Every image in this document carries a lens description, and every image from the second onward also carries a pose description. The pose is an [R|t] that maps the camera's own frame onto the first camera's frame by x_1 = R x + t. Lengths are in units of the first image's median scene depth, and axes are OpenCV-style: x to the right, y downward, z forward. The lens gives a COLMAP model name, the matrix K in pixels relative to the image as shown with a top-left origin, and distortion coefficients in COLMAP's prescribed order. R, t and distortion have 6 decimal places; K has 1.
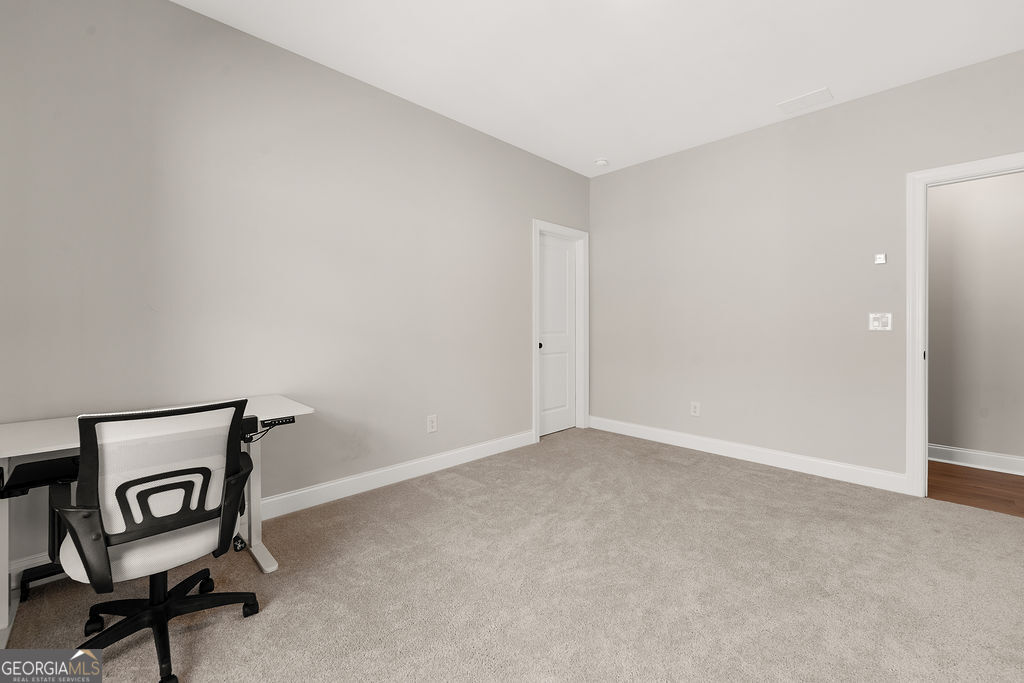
lens RADIAL K [[417.8, 0, 512.7], [0, 417.8, 327.0], [0, 0, 1]] dist [0.000864, 0.000125]
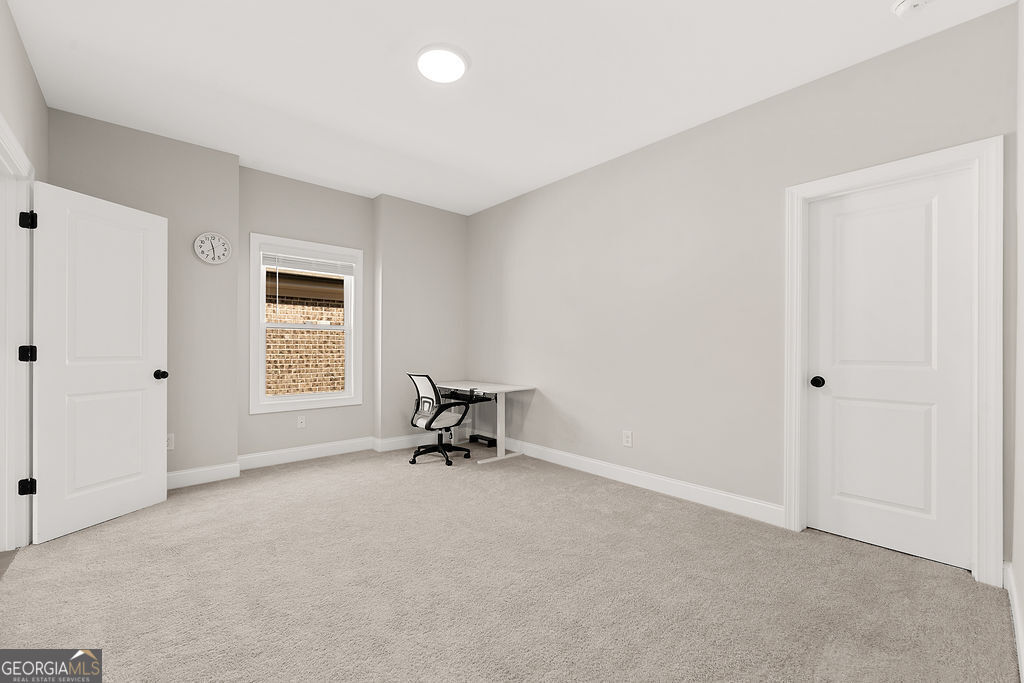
lens RADIAL K [[415.6, 0, 512.3], [0, 415.6, 347.9], [0, 0, 1]] dist [-0.000457, -0.000037]
pose [[-0.048351, -0.005583, -0.998815, 0.859817], [-0.010188, 0.999935, -0.005096, 0.002715], [0.998778, 0.009930, -0.048404, 0.709535]]
